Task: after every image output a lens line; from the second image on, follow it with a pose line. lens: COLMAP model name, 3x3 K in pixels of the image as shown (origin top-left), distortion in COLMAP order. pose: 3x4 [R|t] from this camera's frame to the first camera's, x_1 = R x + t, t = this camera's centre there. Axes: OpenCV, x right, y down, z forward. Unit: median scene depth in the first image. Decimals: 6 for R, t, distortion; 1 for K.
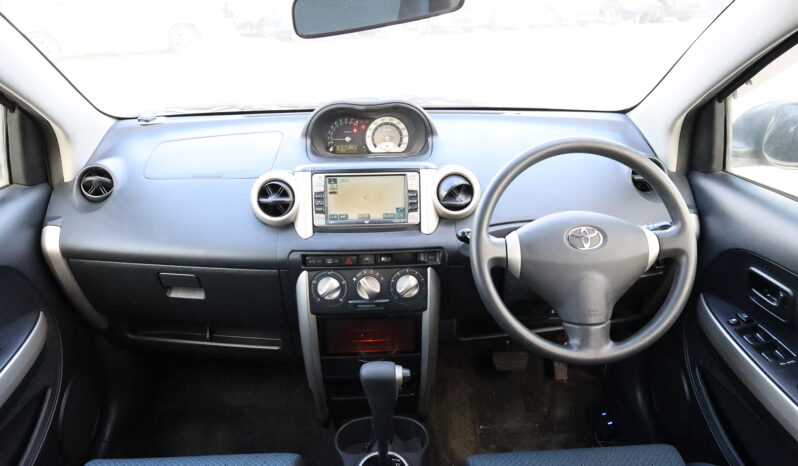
lens RADIAL K [[570.9, 0, 397.2], [0, 570.9, 236.5], [0, 0, 1]] dist [-0.007319, -0.002031]
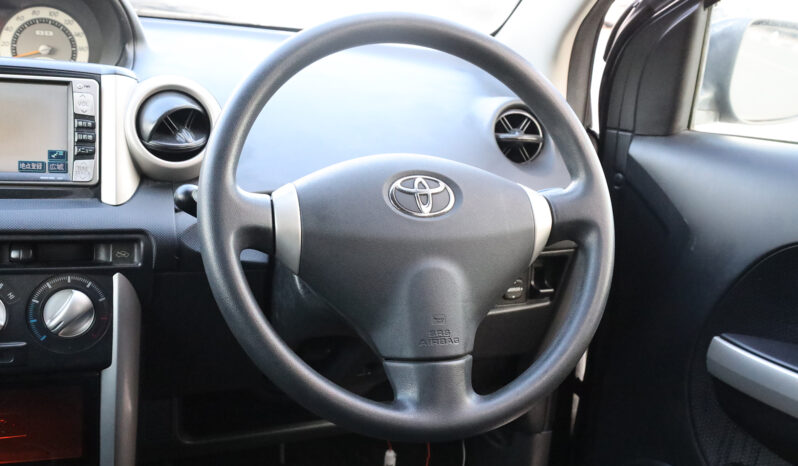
lens RADIAL K [[949.7, 0, 399.0], [0, 949.7, 230.8], [0, 0, 1]] dist [-0.009553, 0.000000]
pose [[0.953835, 0.019418, 0.299702, 0.041999], [0.018165, 0.992351, -0.122107, 0.119879], [-0.299781, 0.121914, 0.946186, 0.161480]]
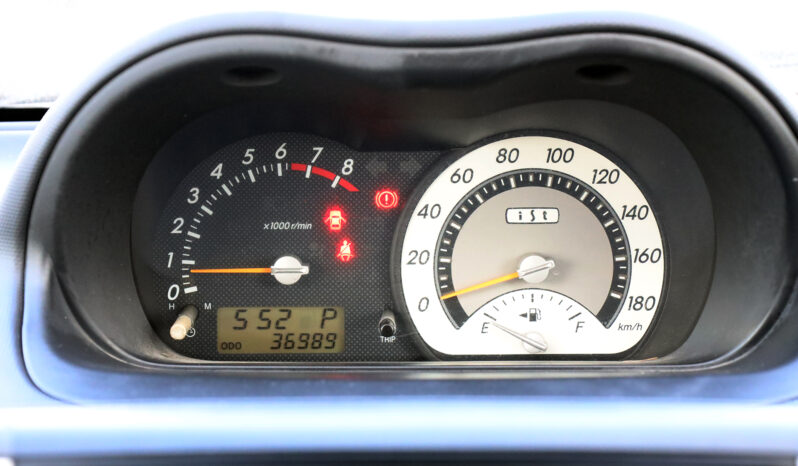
lens RADIAL K [[2306.3, 0, 399.5], [0, 2306.3, 233.4], [0, 0, 1]] dist [-0.141613, 0.000000]
pose [[0.998788, 0.011631, -0.047831, -0.030390], [-0.021972, 0.974853, -0.221763, -0.046201], [0.044049, 0.222545, 0.973927, 0.456186]]
